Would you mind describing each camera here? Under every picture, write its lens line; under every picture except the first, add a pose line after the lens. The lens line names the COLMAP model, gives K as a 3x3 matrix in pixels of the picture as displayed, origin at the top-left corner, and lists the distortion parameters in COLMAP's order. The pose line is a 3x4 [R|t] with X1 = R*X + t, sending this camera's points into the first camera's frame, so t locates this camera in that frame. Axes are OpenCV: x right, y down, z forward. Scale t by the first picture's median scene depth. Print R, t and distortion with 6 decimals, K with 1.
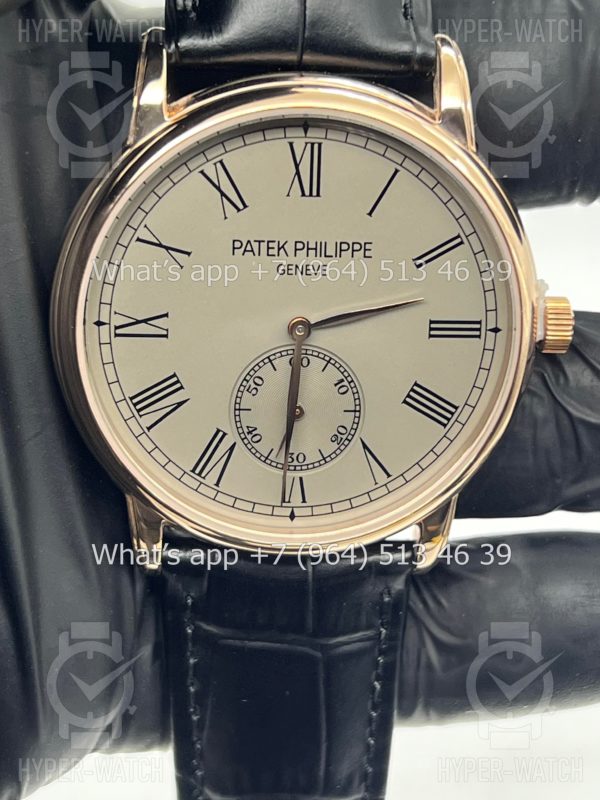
lens RADIAL K [[1798.1, 0, 298.7], [0, 1798.1, 398.5], [0, 0, 1]] dist [0.156413, 0.000000]
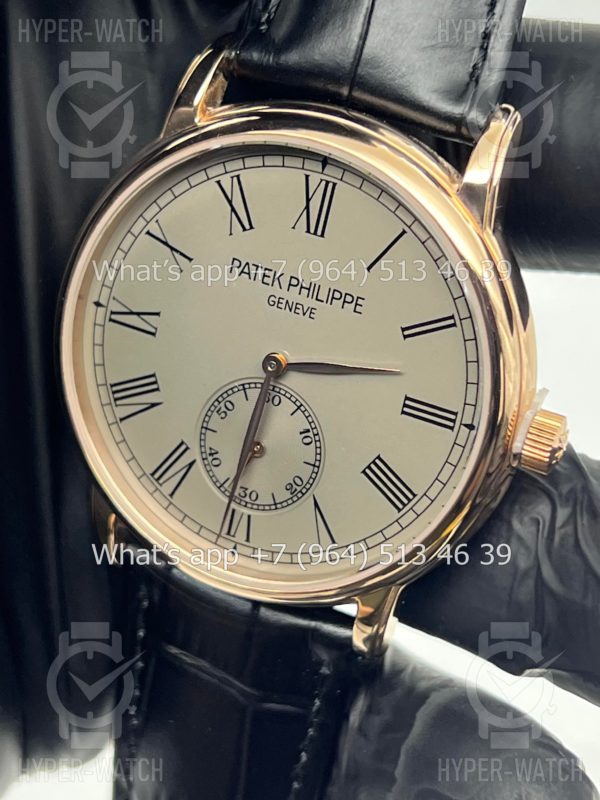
lens RADIAL K [[1798.1, 0, 303.6], [0, 1798.1, 400.1], [0, 0, 1]] dist [0.156413, 0.000000]
pose [[0.880650, 0.285090, -0.378390, 0.380909], [-0.291273, 0.955710, 0.042164, -0.065450], [0.373652, 0.073083, 0.924686, 0.117010]]
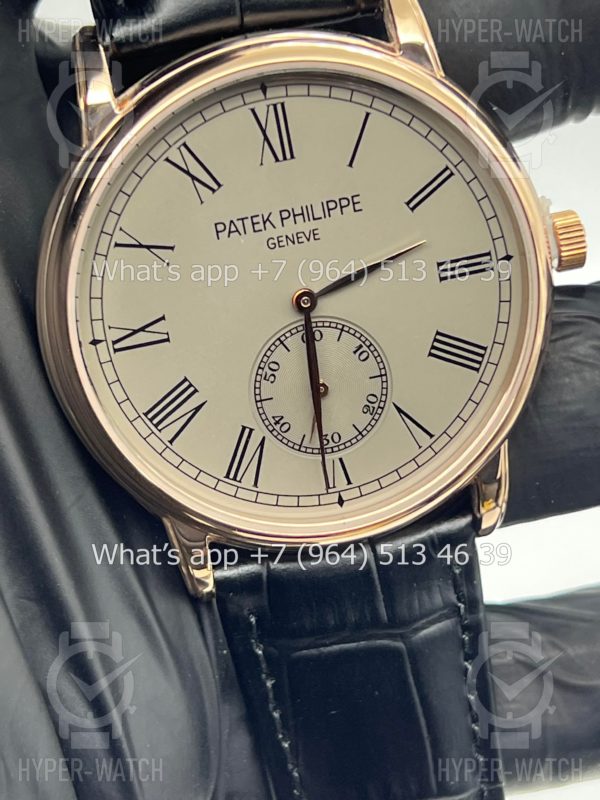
lens RADIAL K [[1798.1, 0, 300.2], [0, 1798.1, 401.0], [0, 0, 1]] dist [0.156413, 0.000000]
pose [[0.974640, -0.223026, 0.018358, -0.030378], [0.223705, 0.973159, -0.054020, 0.061886], [-0.005817, 0.056757, 0.998371, 0.064171]]
